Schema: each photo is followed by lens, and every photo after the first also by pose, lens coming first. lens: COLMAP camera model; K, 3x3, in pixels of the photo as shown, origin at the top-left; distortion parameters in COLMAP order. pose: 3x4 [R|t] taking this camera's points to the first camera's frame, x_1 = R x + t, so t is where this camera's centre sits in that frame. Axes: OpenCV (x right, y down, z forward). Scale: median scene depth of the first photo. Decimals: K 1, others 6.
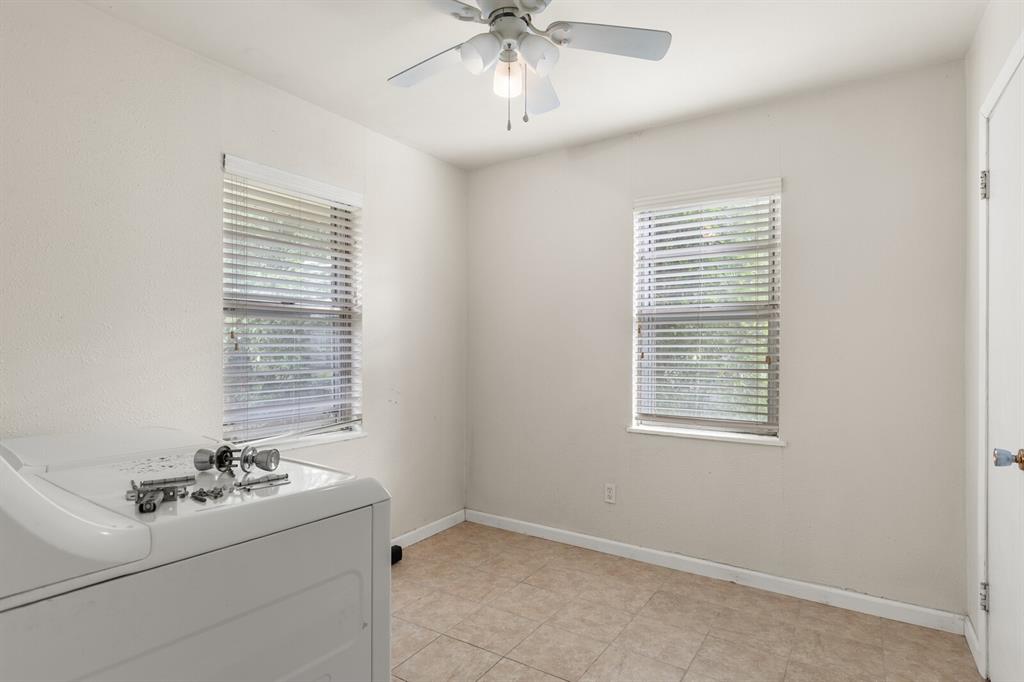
lens RADIAL K [[549.3, 0, 505.6], [0, 549.3, 345.1], [0, 0, 1]] dist [-0.004369, 0.001105]
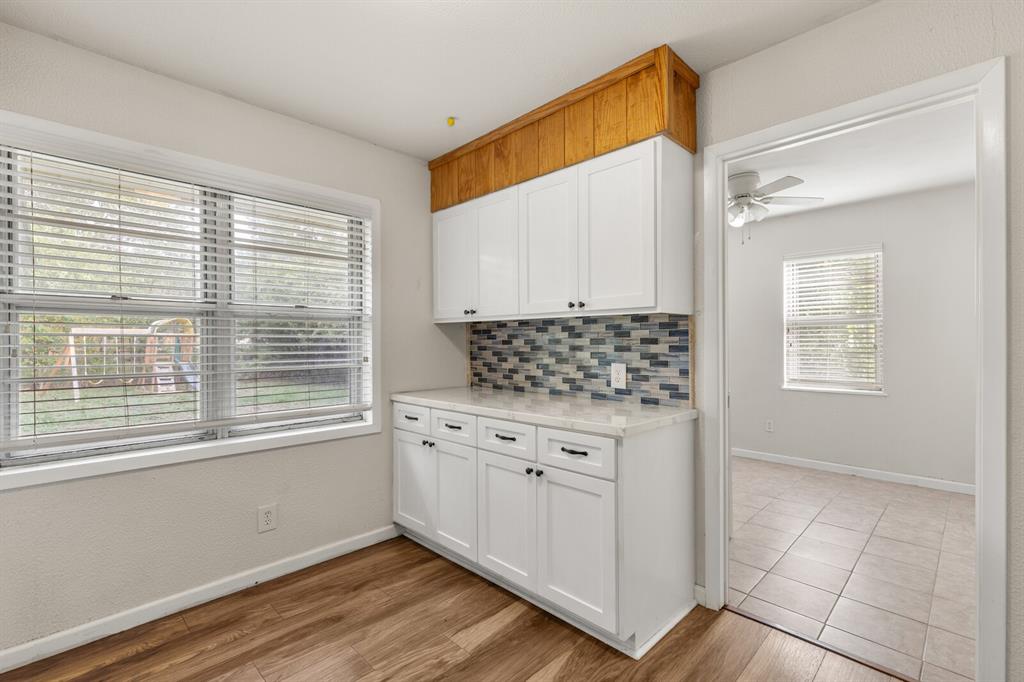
lens RADIAL K [[467.6, 0, 511.6], [0, 467.6, 337.0], [0, 0, 1]] dist [0.011395, 0.001134]
pose [[0.978179, -0.012306, -0.207398, -0.328461], [0.010542, 0.999898, -0.009608, -0.000977], [0.207496, 0.007212, 0.978209, -0.678826]]
